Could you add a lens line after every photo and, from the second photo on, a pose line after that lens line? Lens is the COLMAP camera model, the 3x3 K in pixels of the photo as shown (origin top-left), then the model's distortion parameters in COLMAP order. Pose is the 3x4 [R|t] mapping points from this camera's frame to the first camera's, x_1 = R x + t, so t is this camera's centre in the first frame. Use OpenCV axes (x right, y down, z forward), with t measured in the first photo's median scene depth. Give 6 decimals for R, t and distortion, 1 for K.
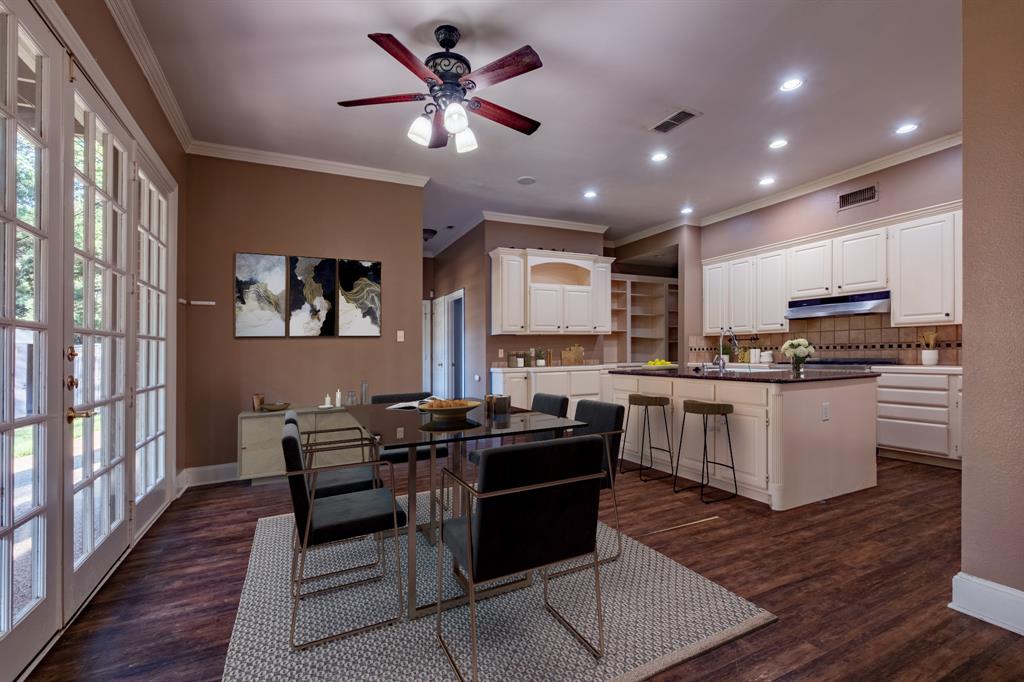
lens RADIAL K [[459.1, 0, 517.3], [0, 459.1, 350.6], [0, 0, 1]] dist [0.013176, -0.006524]
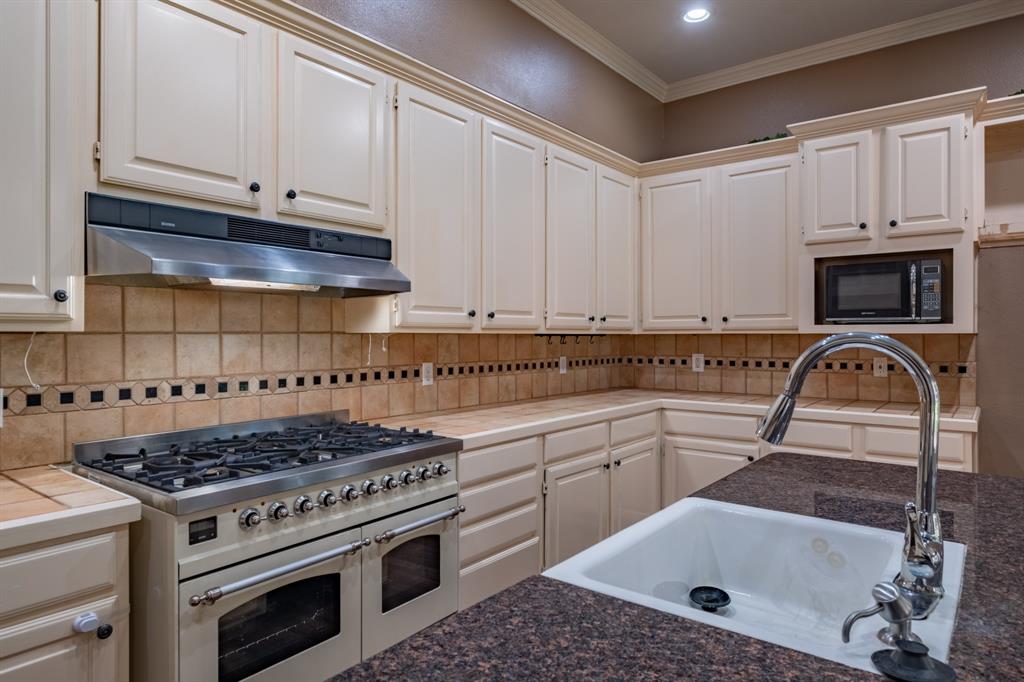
lens RADIAL K [[619.6, 0, 506.1], [0, 619.6, 336.2], [0, 0, 1]] dist [0.004871, 0.000864]
pose [[-0.426855, 0.015802, 0.904182, 0.265326], [0.005239, 0.999874, -0.015002, -0.036528], [-0.904305, -0.001667, -0.426884, 1.048156]]
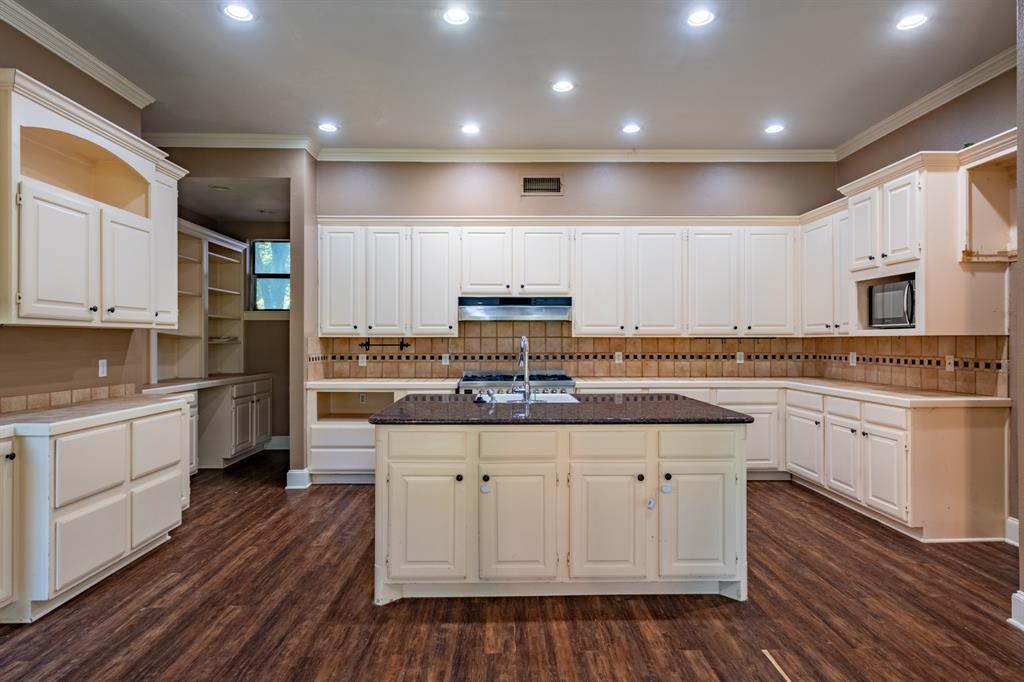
lens RADIAL K [[568.5, 0, 519.4], [0, 568.5, 343.0], [0, 0, 1]] dist [0.003275, 0.000161]
pose [[0.419645, 0.012705, 0.907599, -0.237391], [-0.008790, 0.999912, -0.009934, -0.025125], [-0.907646, -0.003809, 0.419720, 0.573614]]
